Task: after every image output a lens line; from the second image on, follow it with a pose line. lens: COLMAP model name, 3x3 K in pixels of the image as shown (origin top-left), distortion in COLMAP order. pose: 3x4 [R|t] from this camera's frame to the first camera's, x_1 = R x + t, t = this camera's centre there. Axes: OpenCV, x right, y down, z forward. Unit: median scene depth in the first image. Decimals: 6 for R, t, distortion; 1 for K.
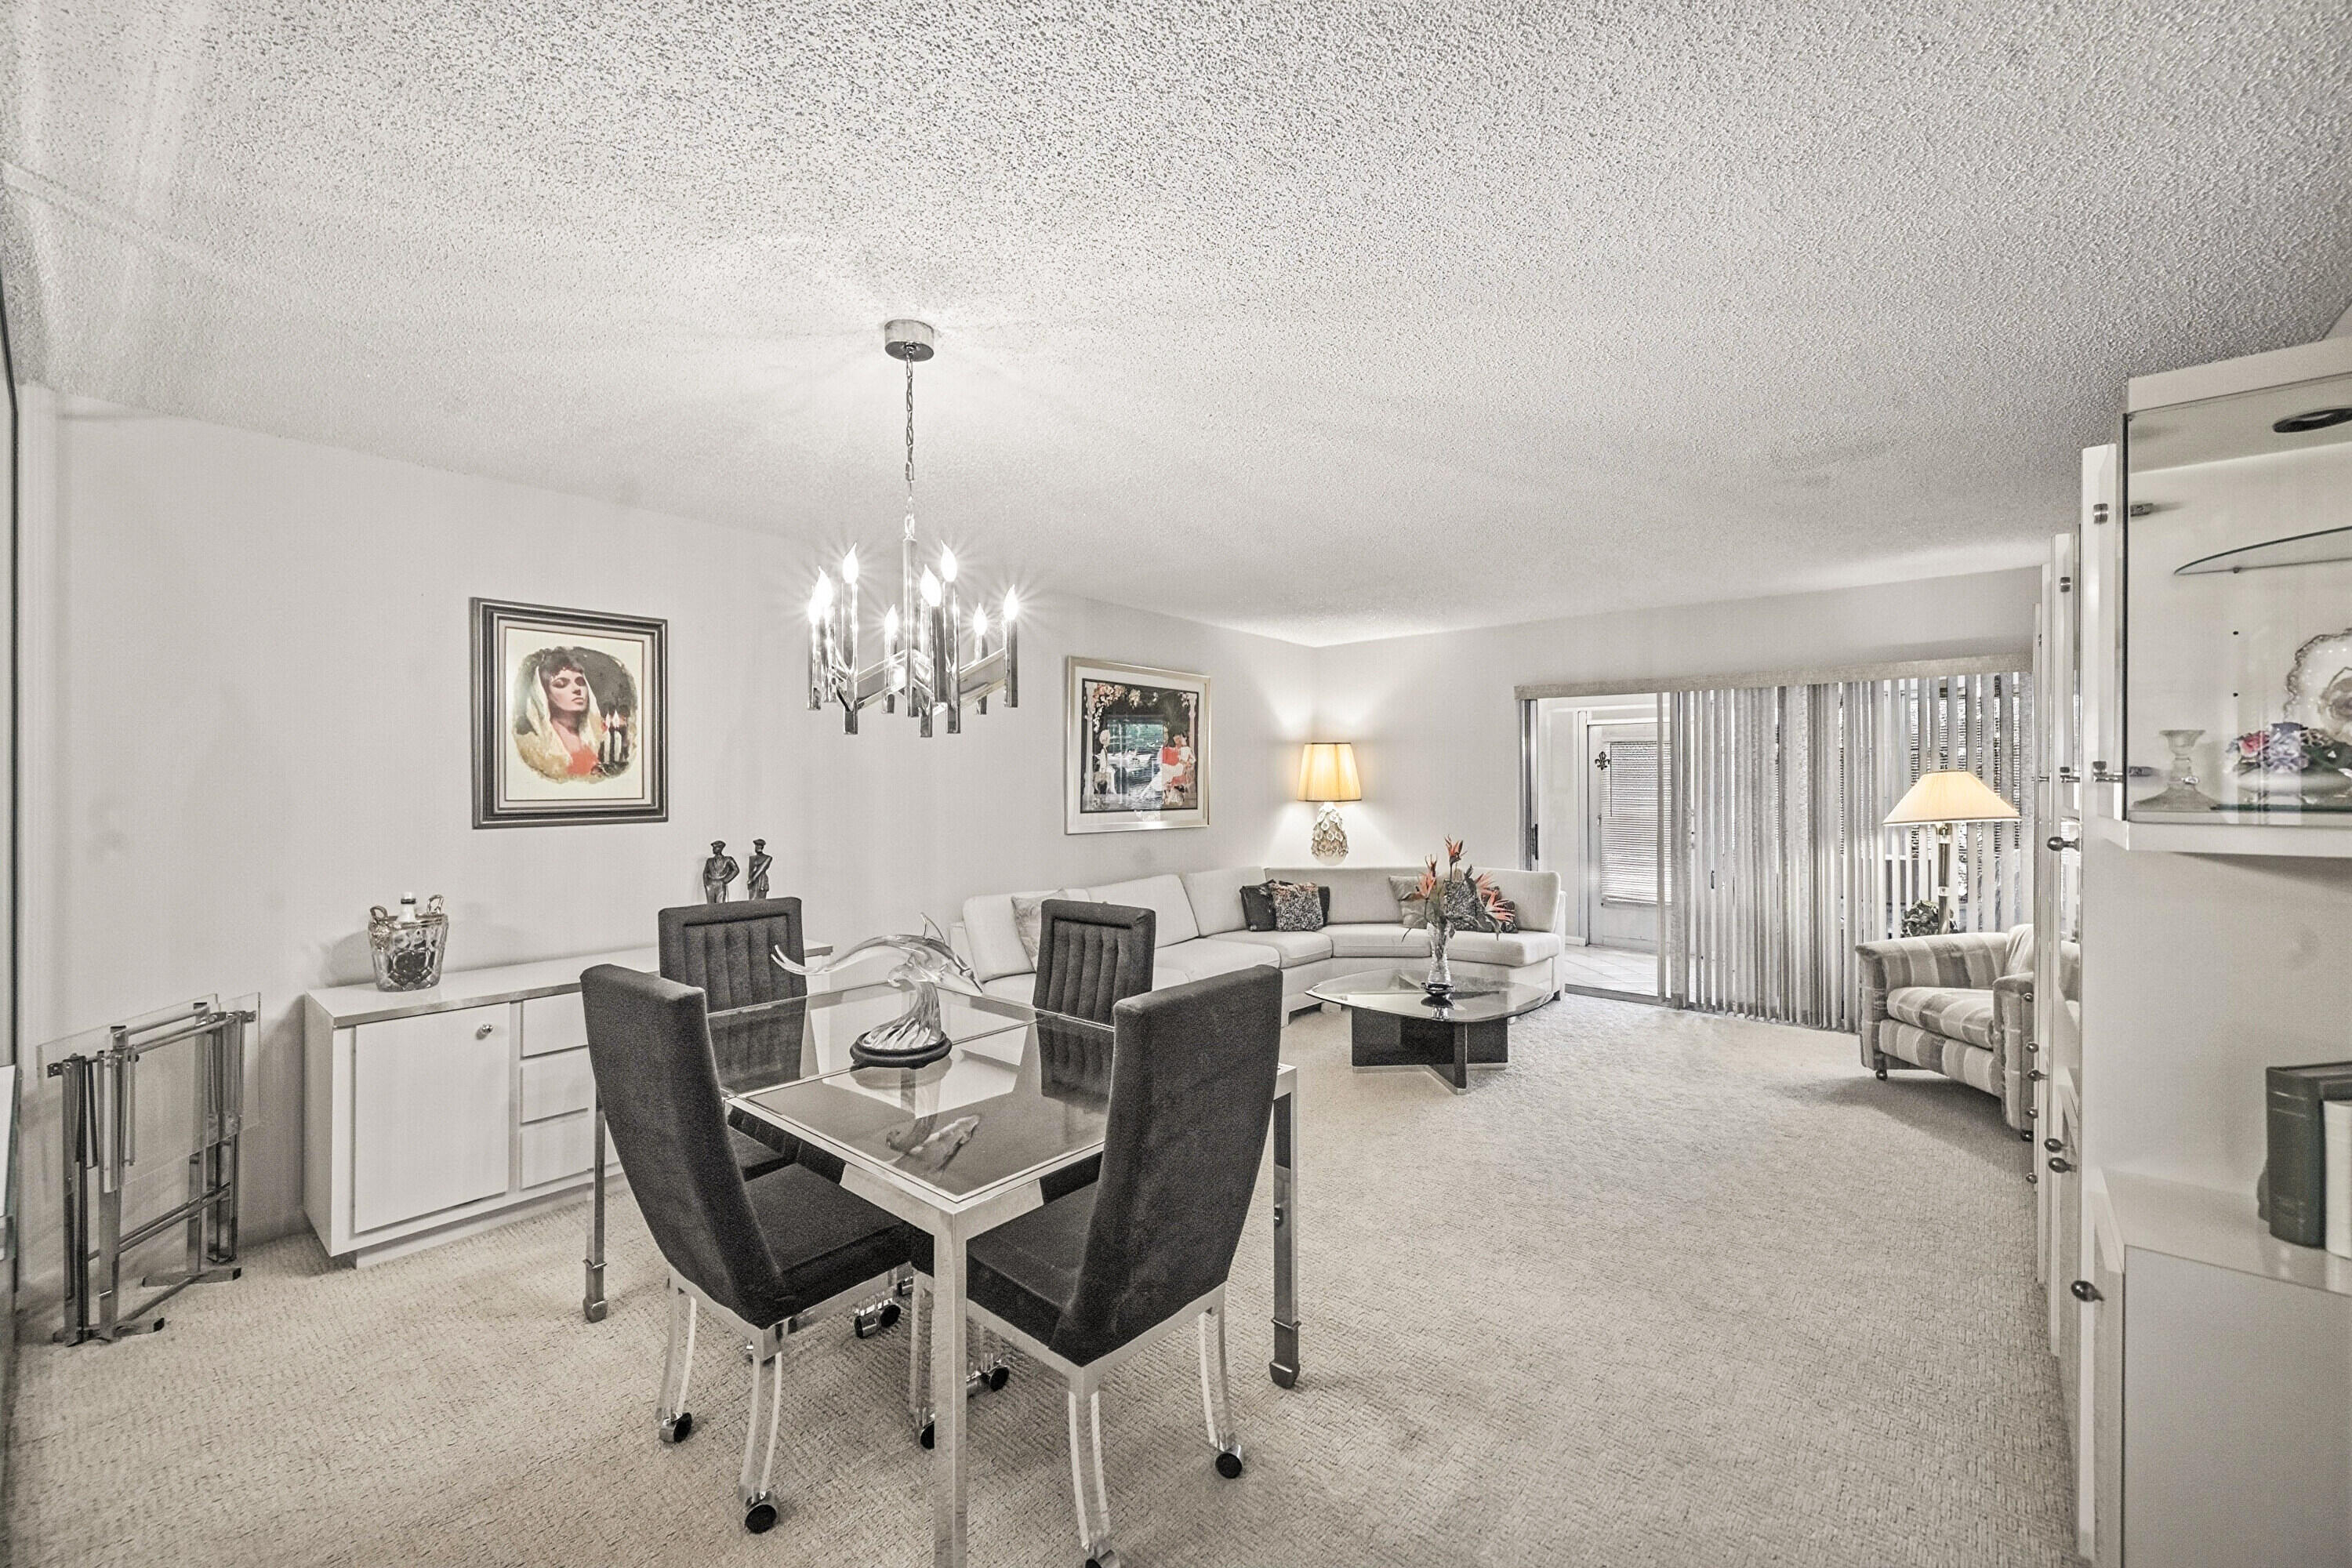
lens RADIAL K [[960.4, 0, 1167.5], [0, 960.4, 779.2], [0, 0, 1]] dist [0.000584, 0.000172]
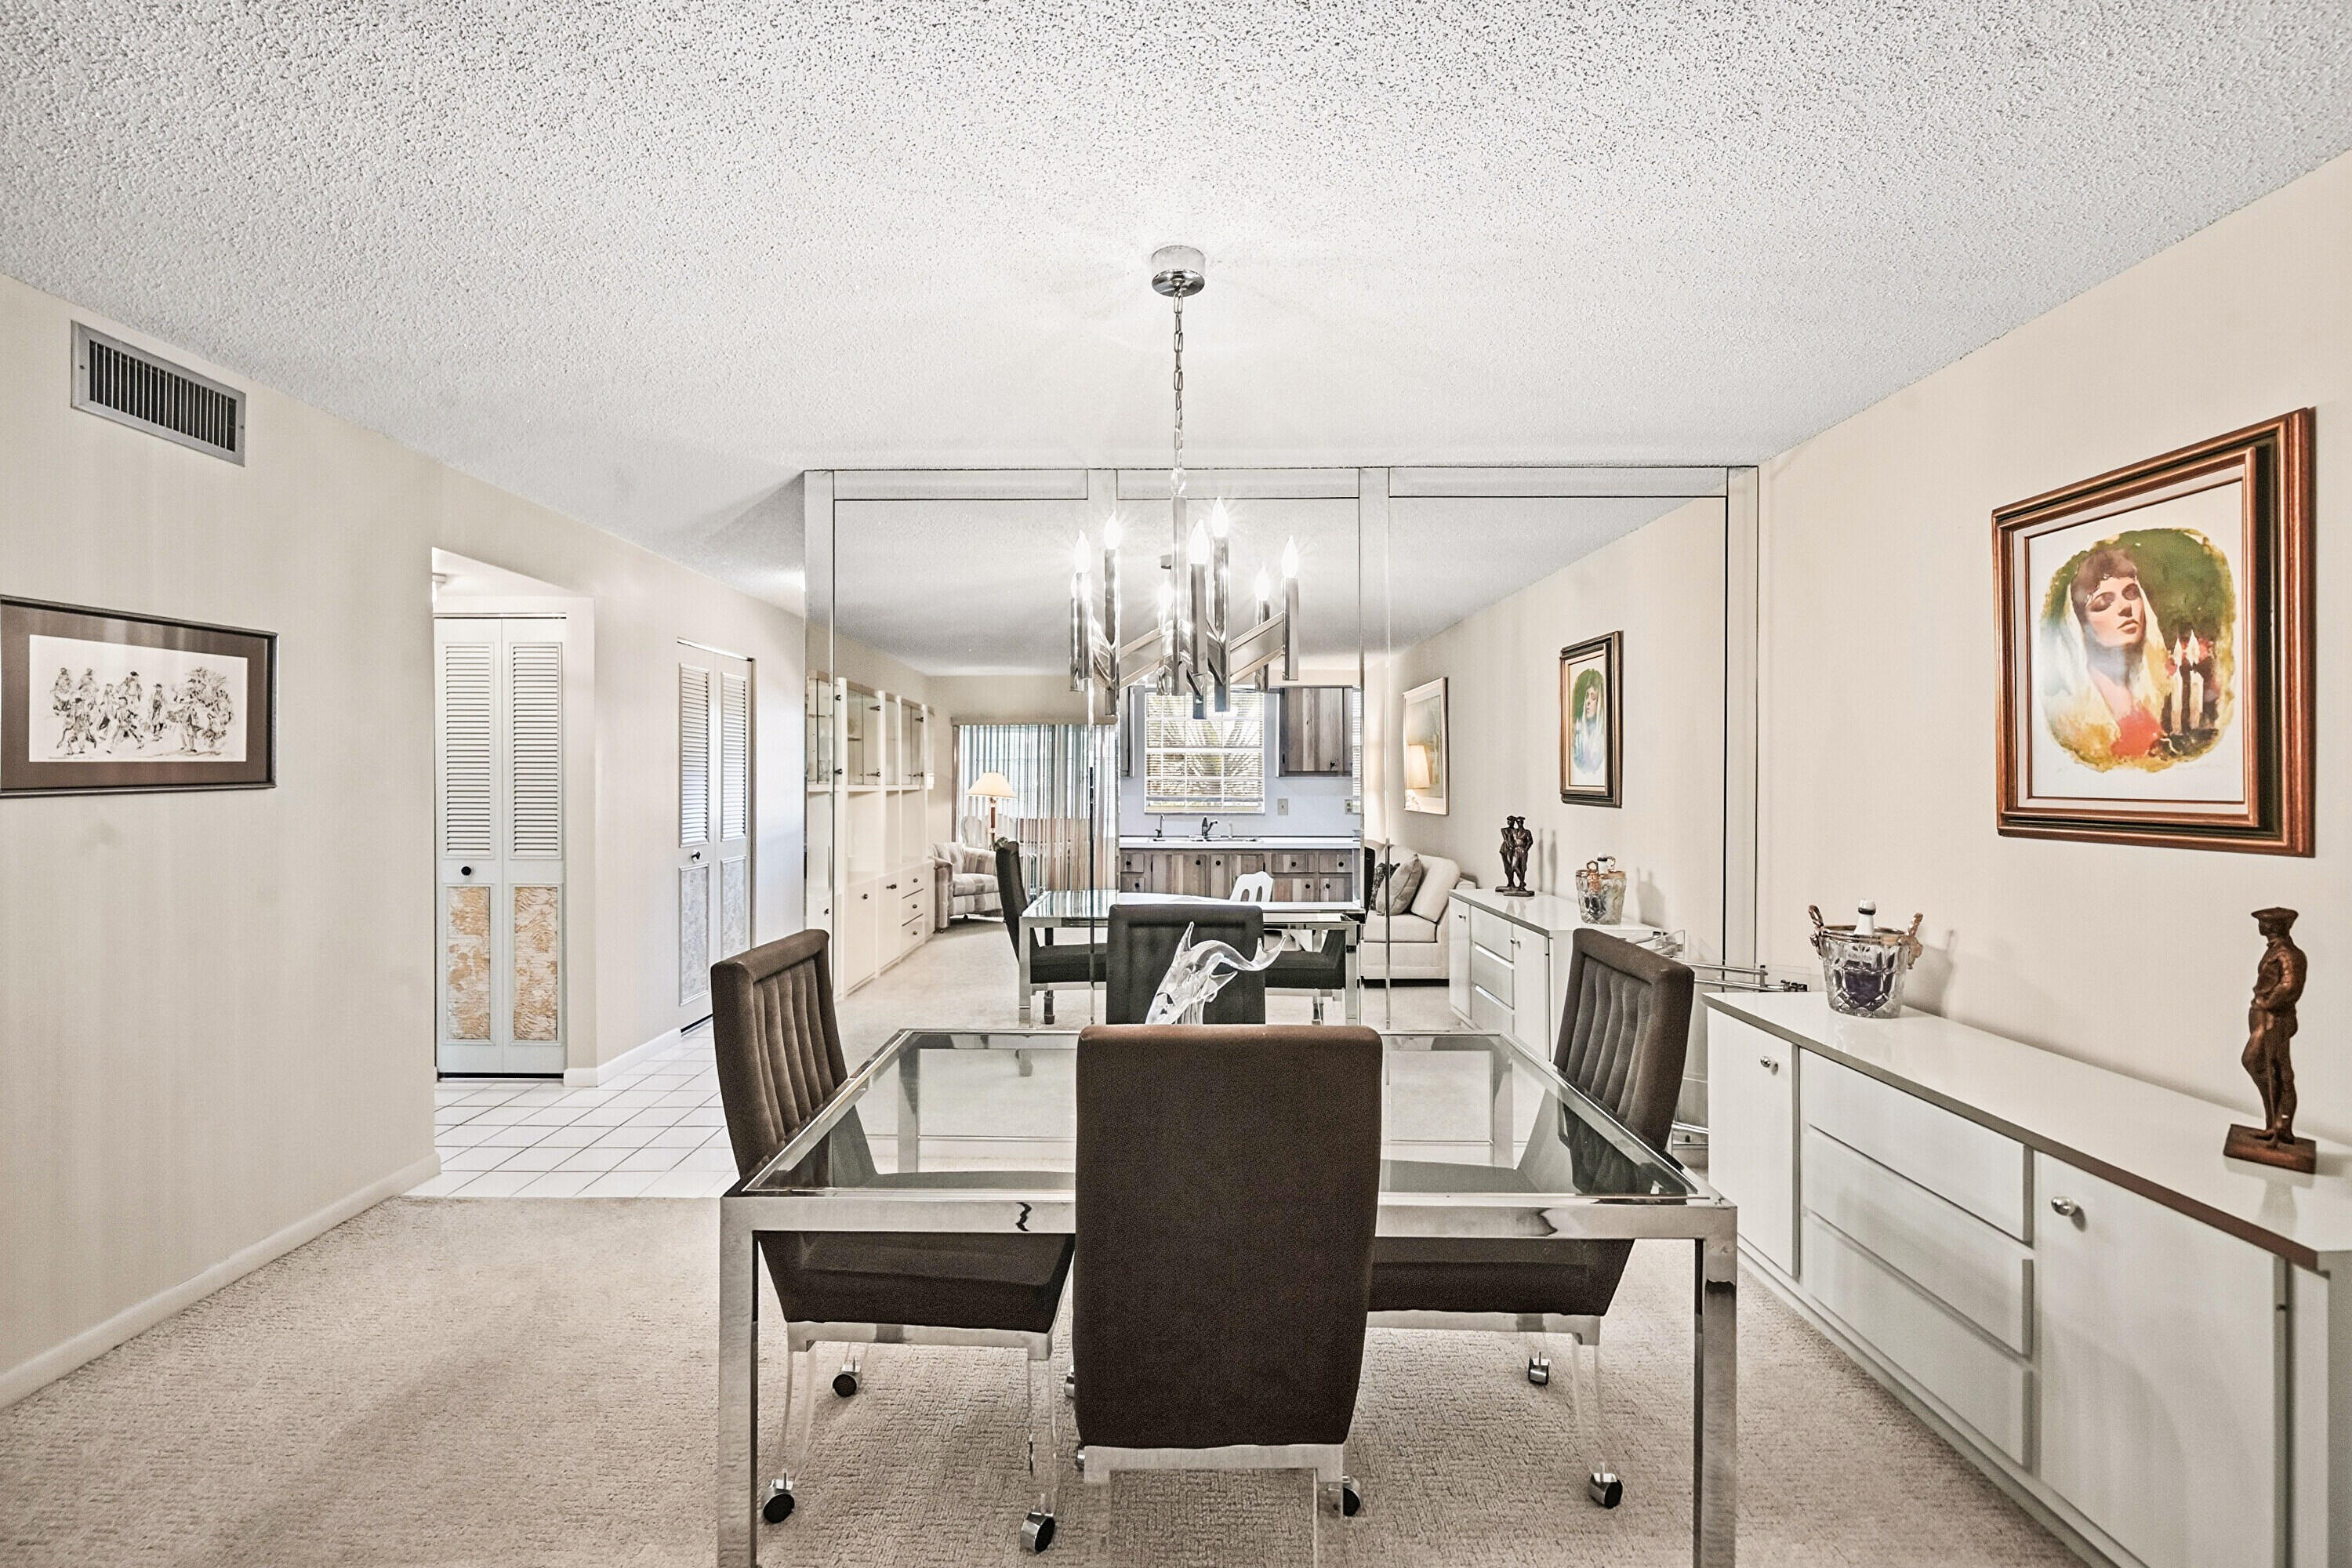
lens RADIAL K [[960.4, 0, 1167.5], [0, 960.4, 779.2], [0, 0, 1]] dist [0.000584, 0.000172]
pose [[-0.759985, 0.010547, -0.649855, 0.194438], [0.009171, 0.999943, 0.005505, 0.000590], [0.649876, -0.001776, -0.760038, 1.069810]]
